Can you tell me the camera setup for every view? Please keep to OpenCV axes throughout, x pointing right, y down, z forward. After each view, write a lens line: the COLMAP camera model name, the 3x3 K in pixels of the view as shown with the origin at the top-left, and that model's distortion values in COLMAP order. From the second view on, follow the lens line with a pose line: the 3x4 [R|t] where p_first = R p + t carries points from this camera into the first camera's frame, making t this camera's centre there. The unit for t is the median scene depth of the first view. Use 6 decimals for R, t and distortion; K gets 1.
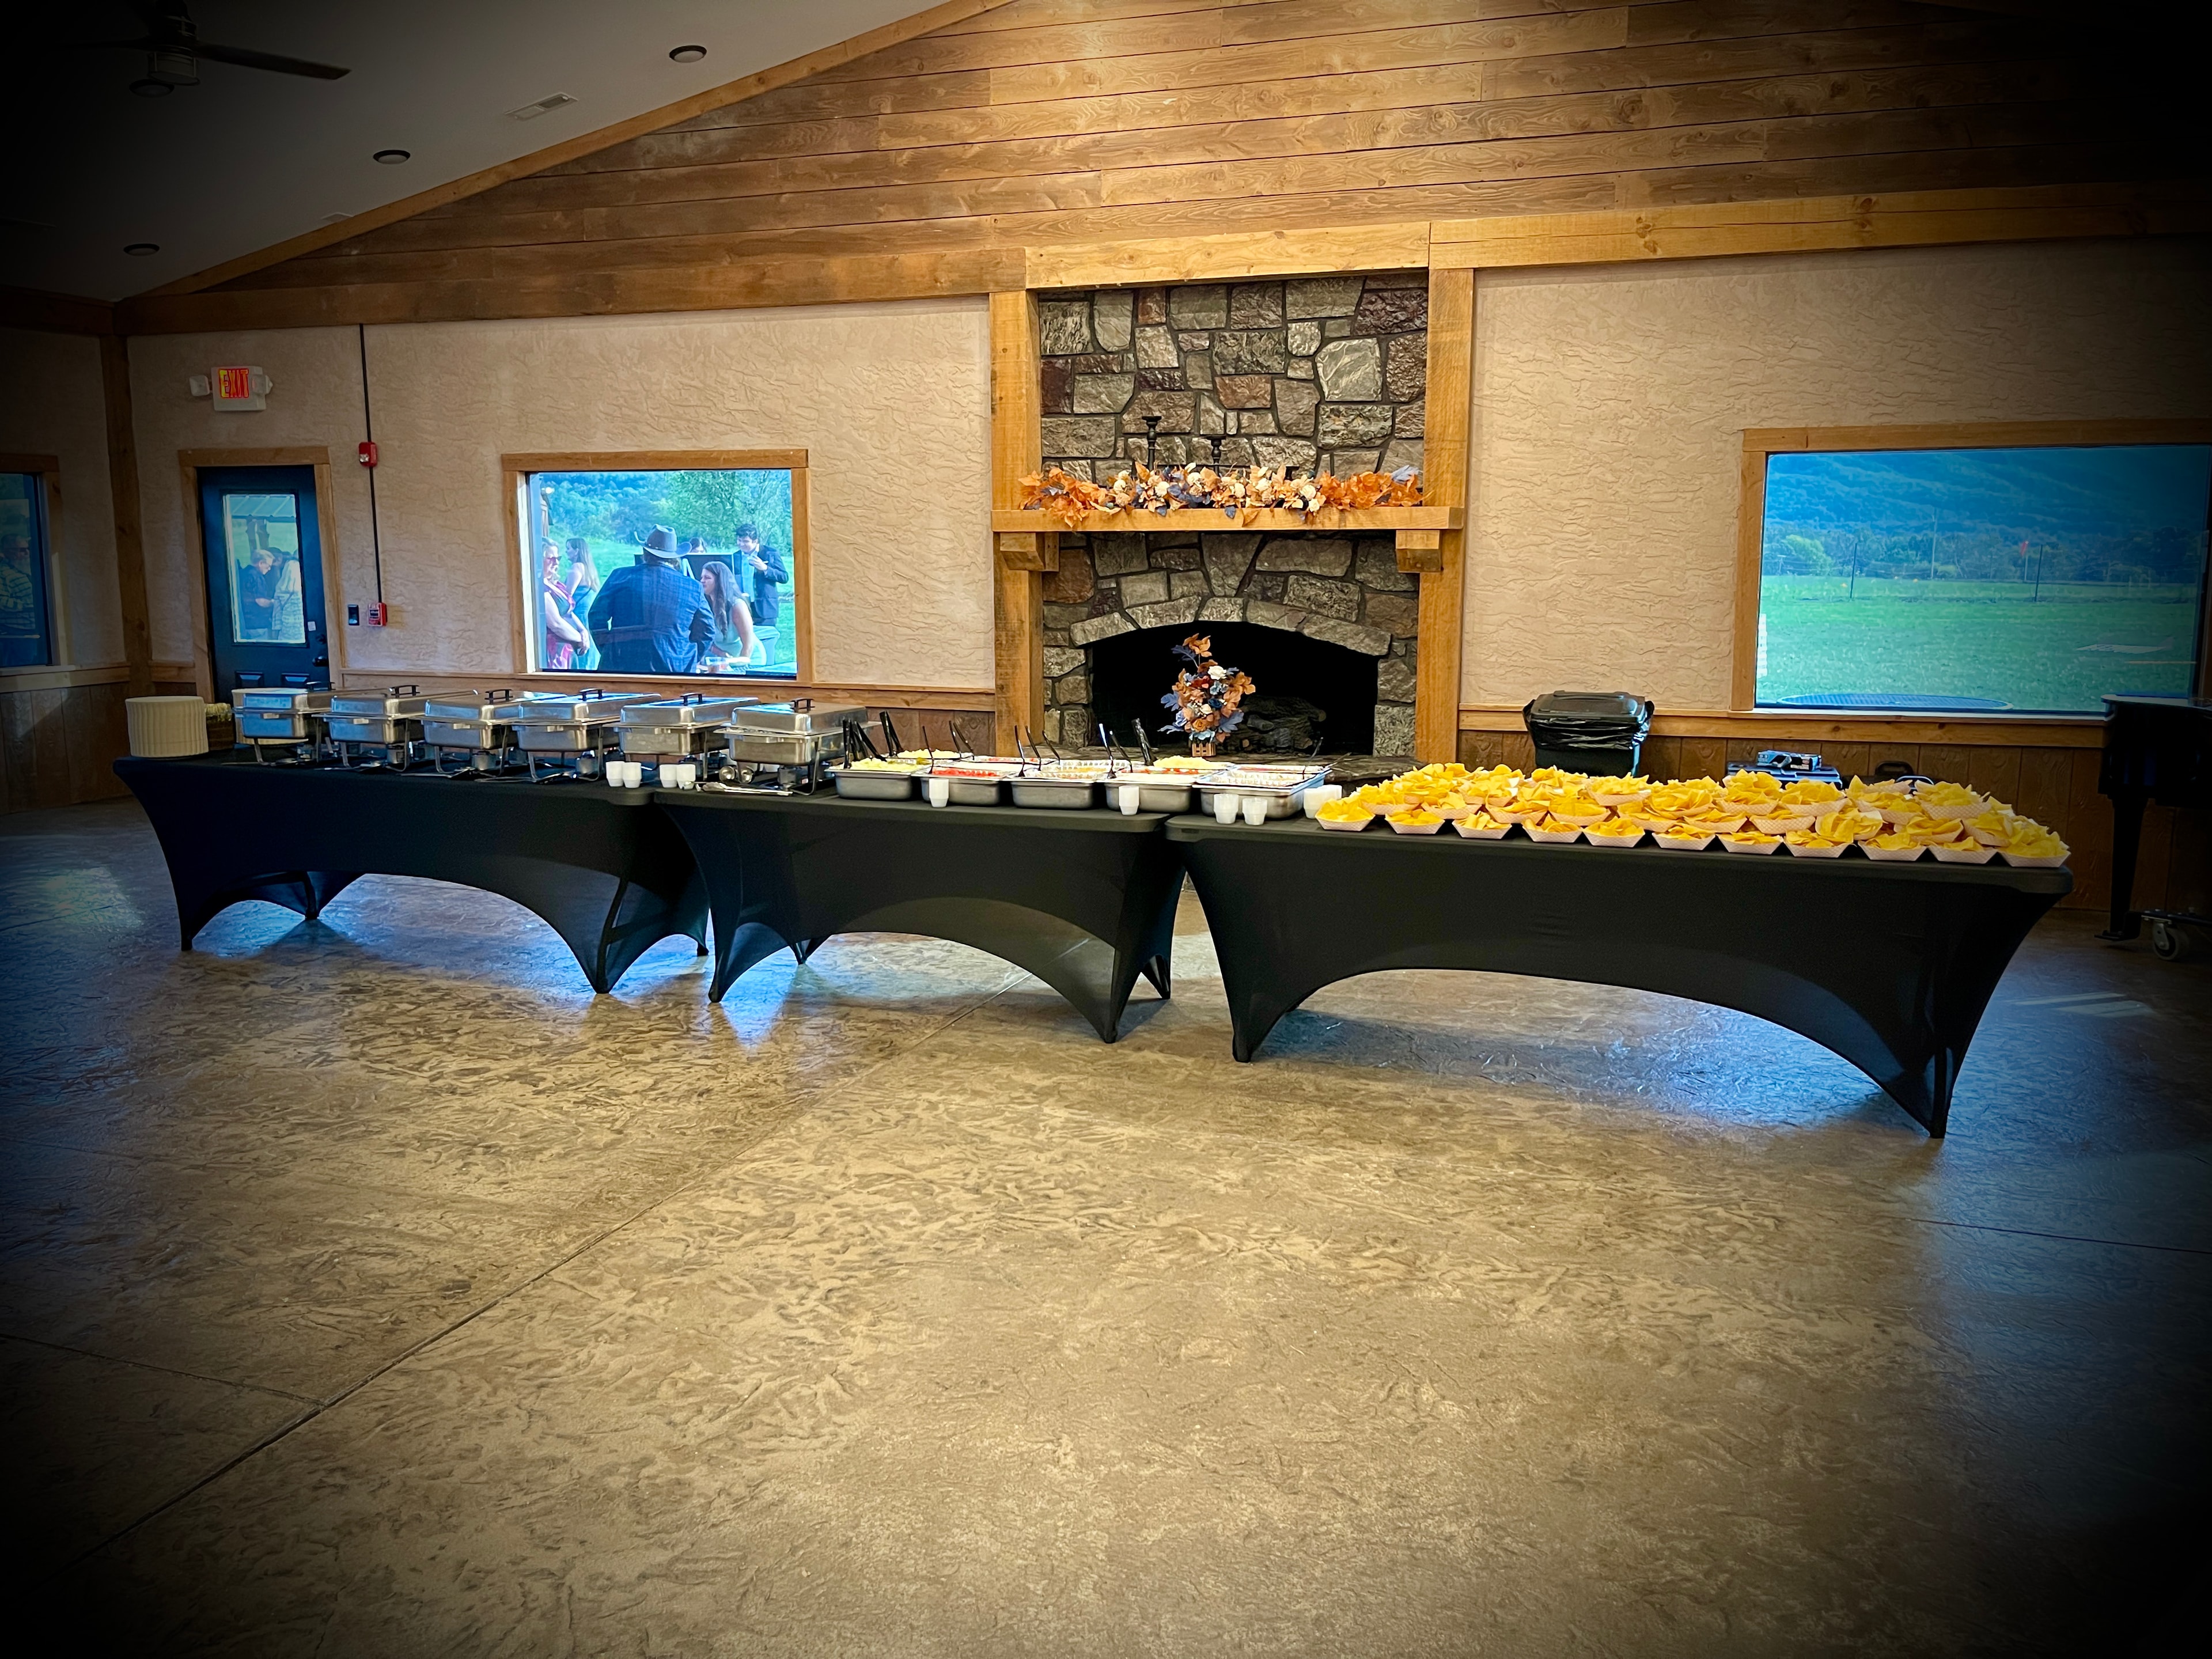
lens RADIAL K [[1803.4, 0, 1123.8], [0, 1803.4, 819.6], [0, 0, 1]] dist [-0.004646, 0.041276]
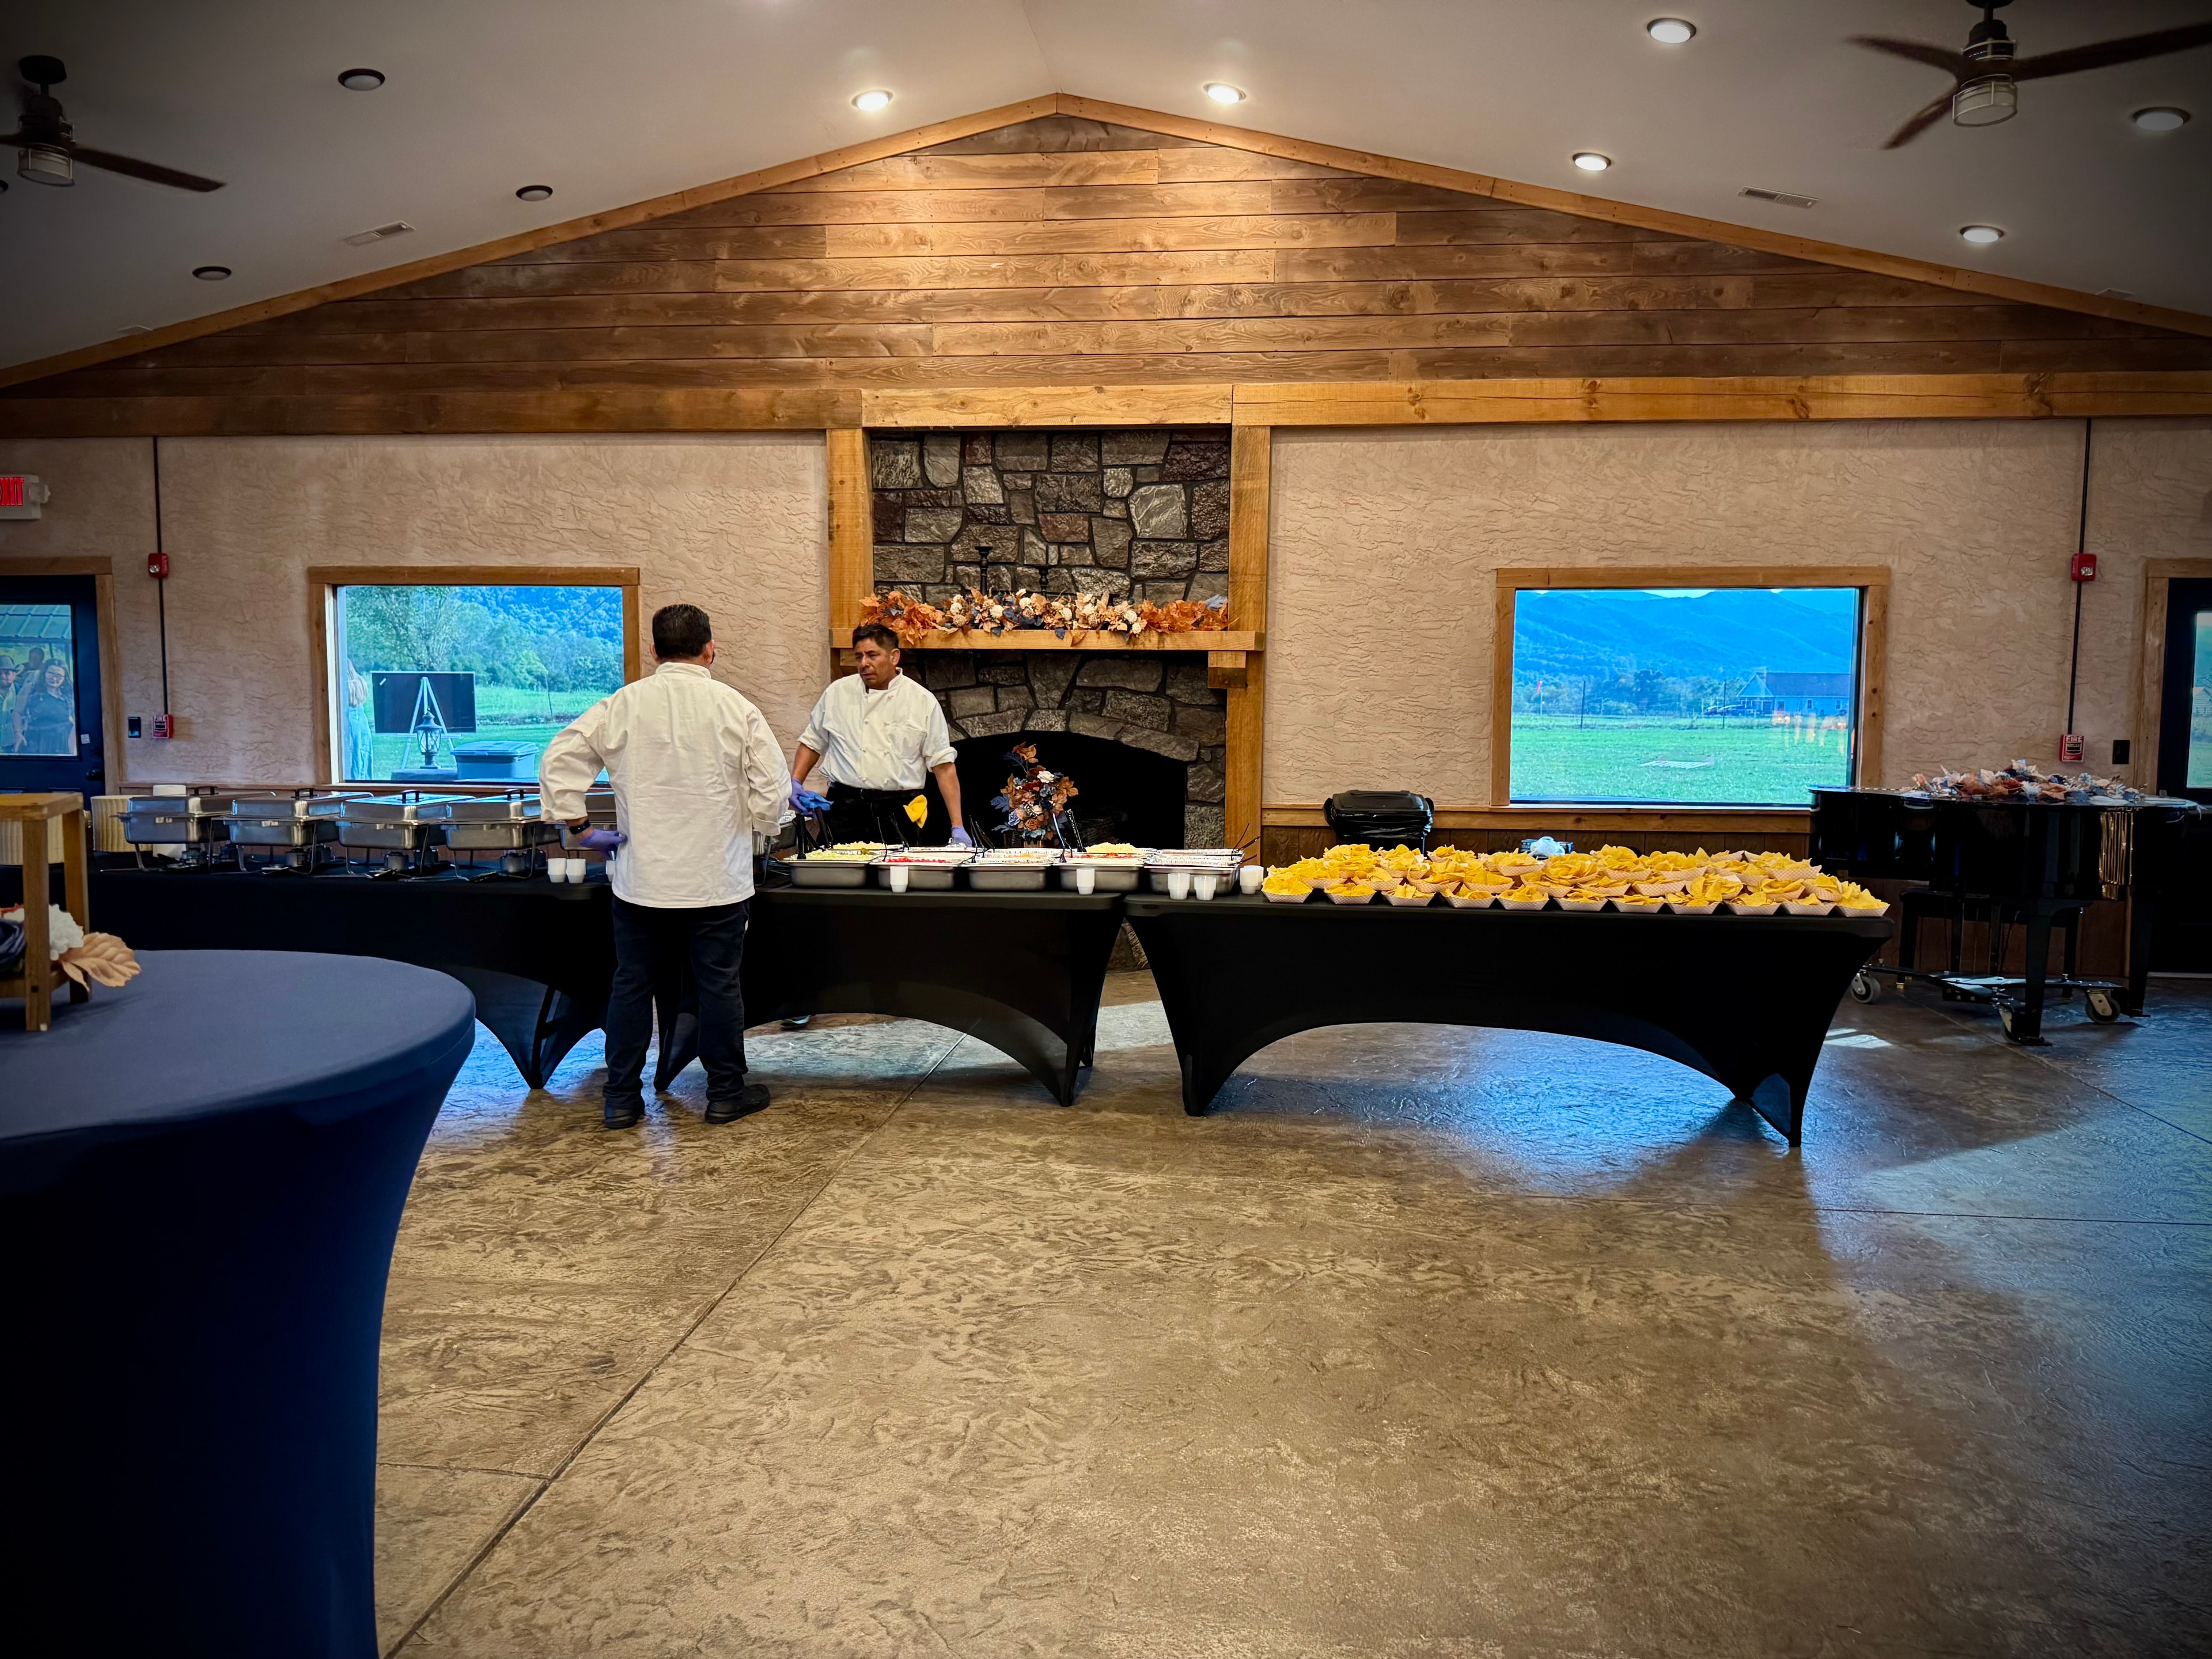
lens RADIAL K [[1654.7, 0, 1128.4], [0, 1654.7, 827.0], [0, 0, 1]] dist [0.050414, -0.097159]
pose [[0.973983, -0.011651, 0.226323, -0.139672], [0.026166, 0.997780, -0.061242, 0.012875], [-0.225107, 0.065570, 0.972125, 0.007798]]
